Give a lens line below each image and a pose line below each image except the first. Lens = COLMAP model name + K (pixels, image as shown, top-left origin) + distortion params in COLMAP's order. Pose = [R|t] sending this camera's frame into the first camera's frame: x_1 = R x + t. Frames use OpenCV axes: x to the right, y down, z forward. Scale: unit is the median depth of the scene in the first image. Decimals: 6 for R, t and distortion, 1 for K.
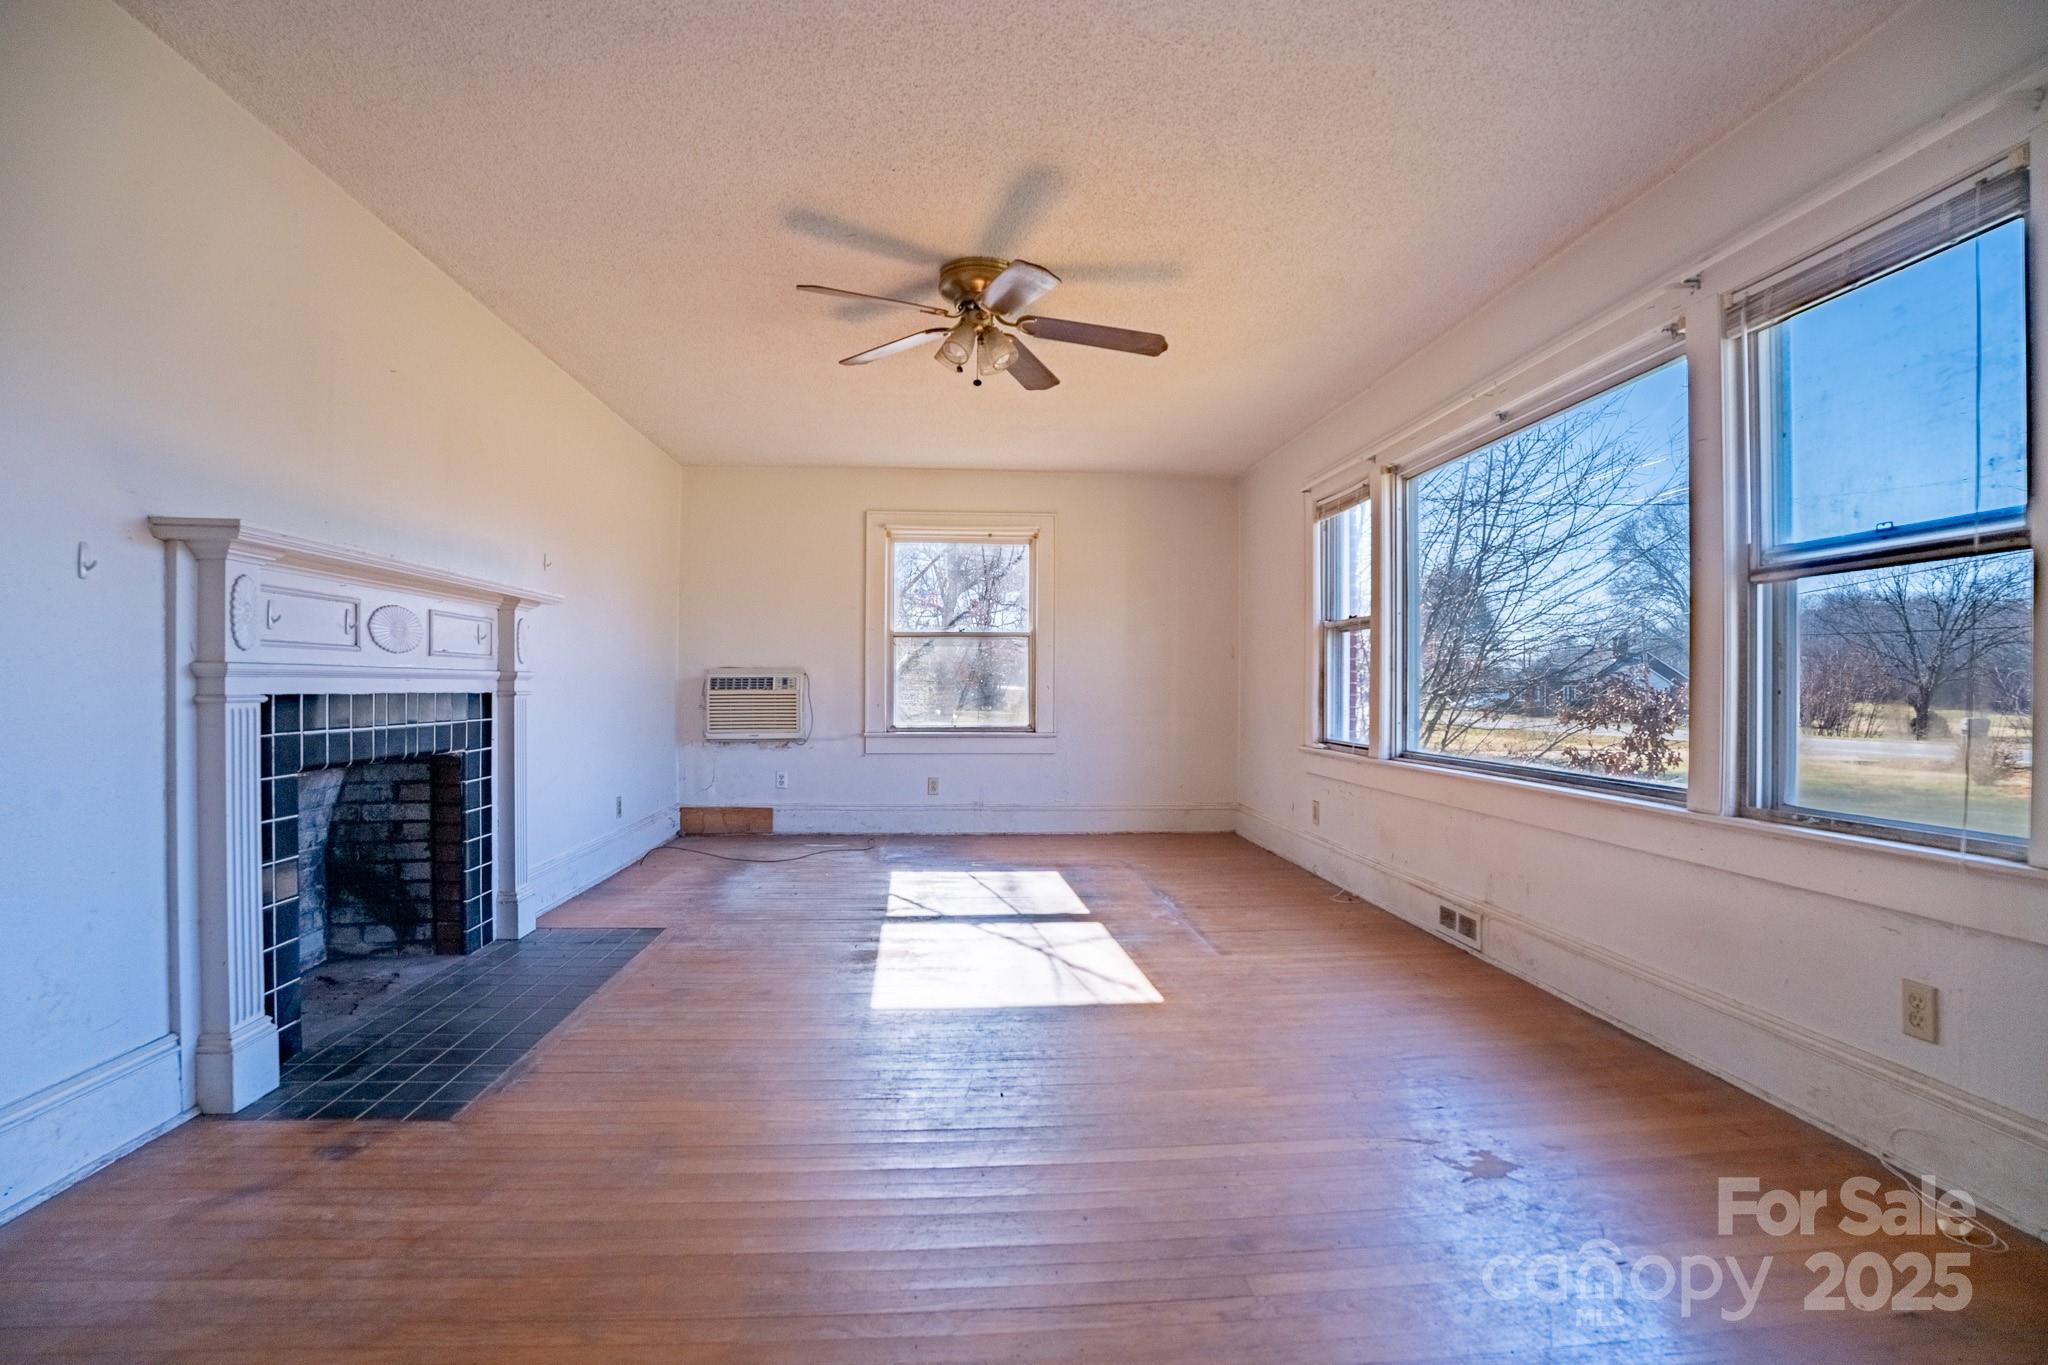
lens RADIAL K [[966.5, 0, 1014.1], [0, 966.5, 686.4], [0, 0, 1]] dist [-0.076740, 0.019589]
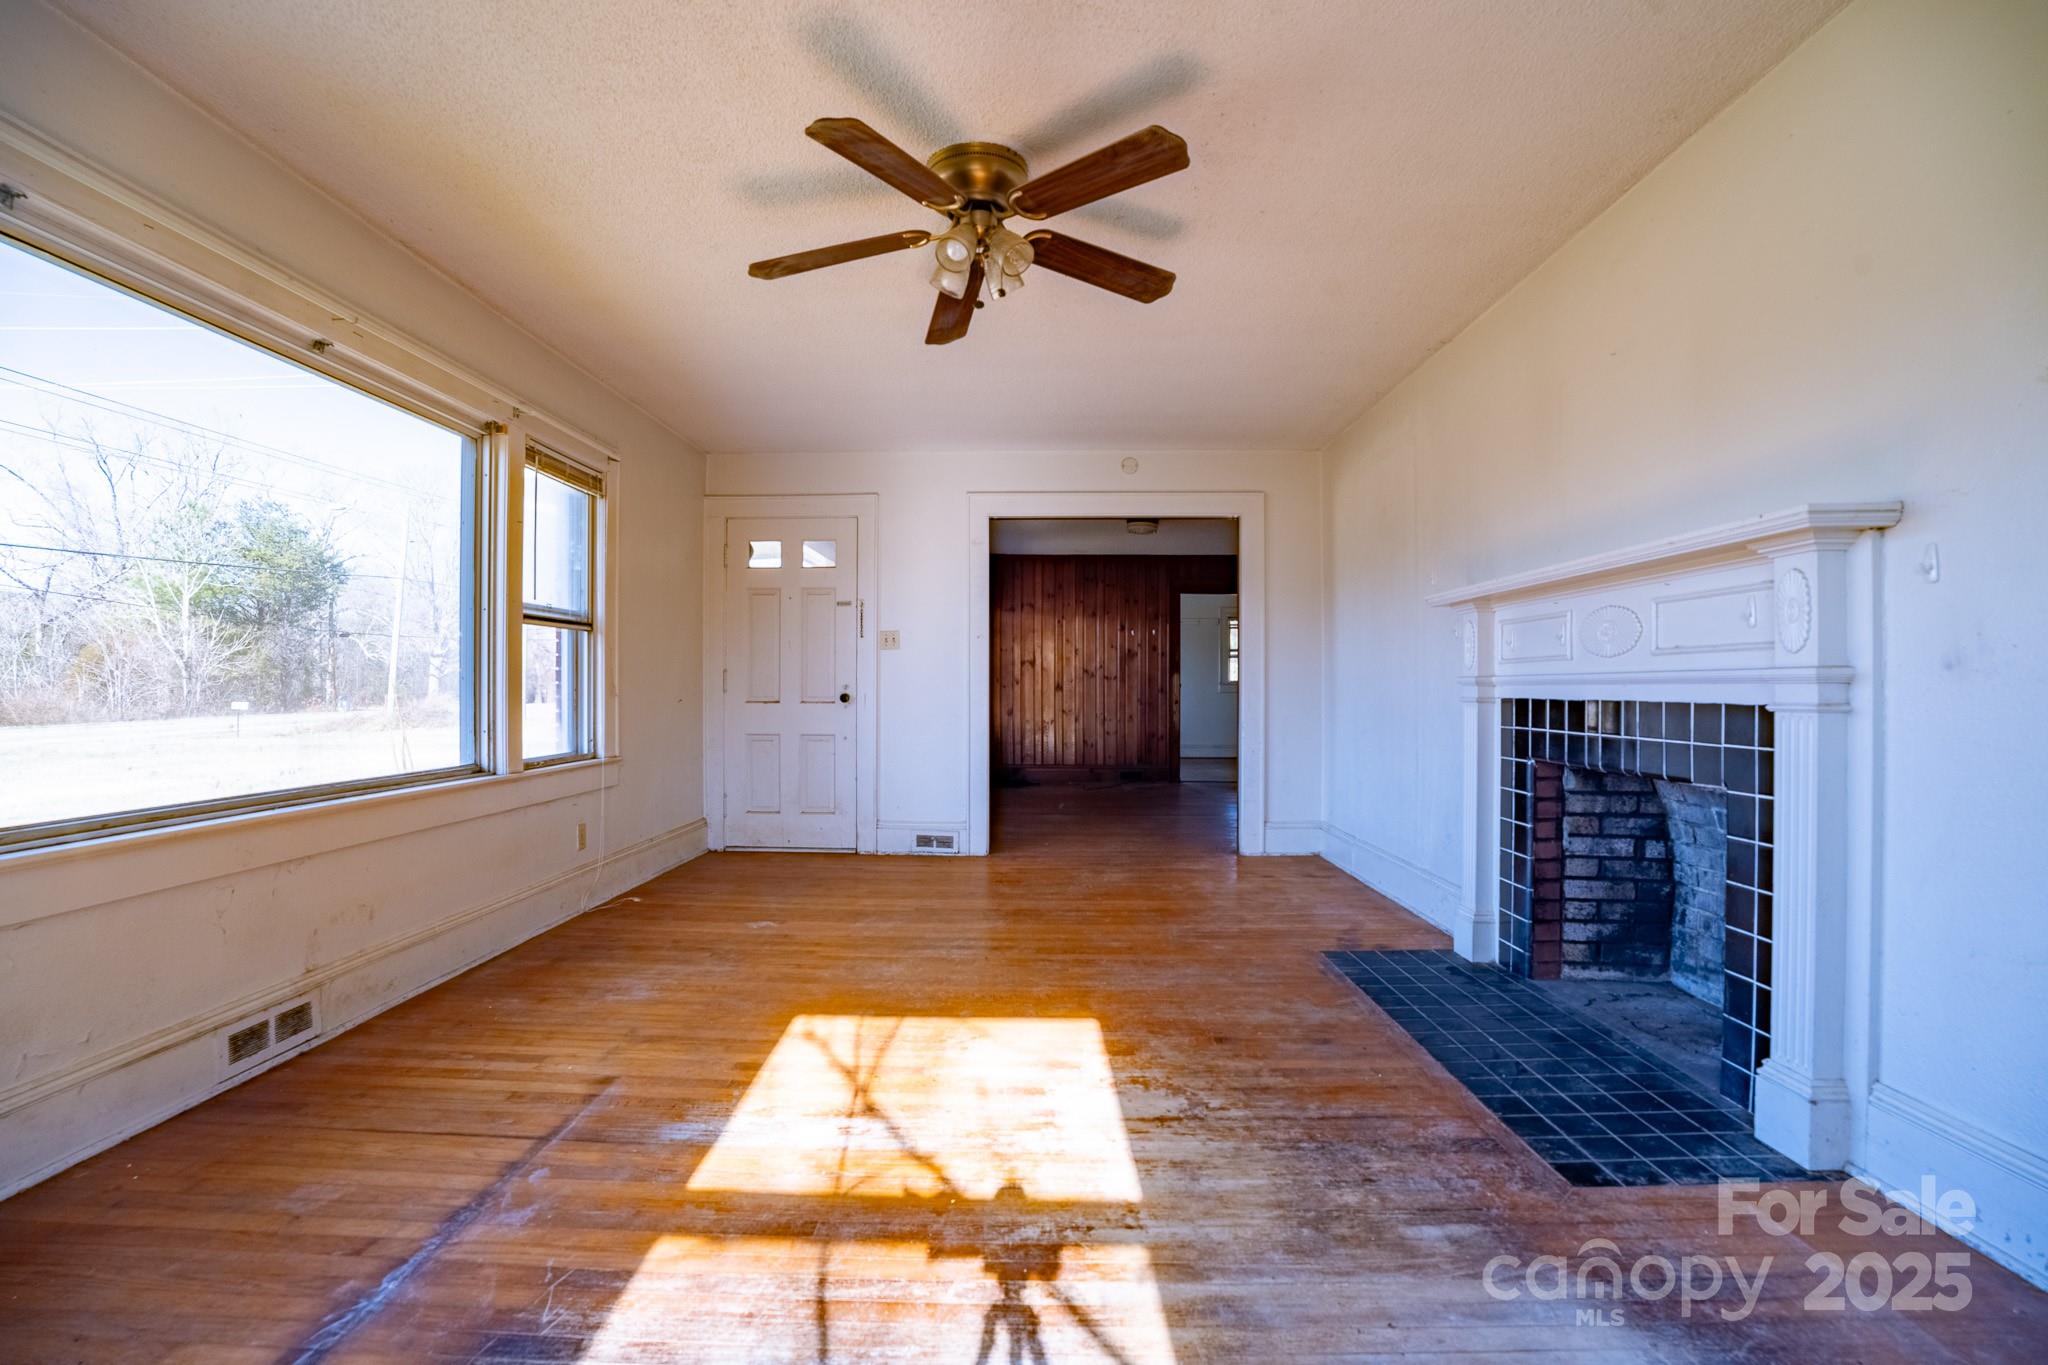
lens RADIAL K [[966.5, 0, 1014.1], [0, 966.5, 686.4], [0, 0, 1]] dist [-0.076740, 0.019589]
pose [[-0.995661, -0.005193, 0.092905, -0.144234], [-0.005713, 0.999969, -0.005332, 0.000468], [-0.092874, -0.005839, -0.995661, 1.851860]]
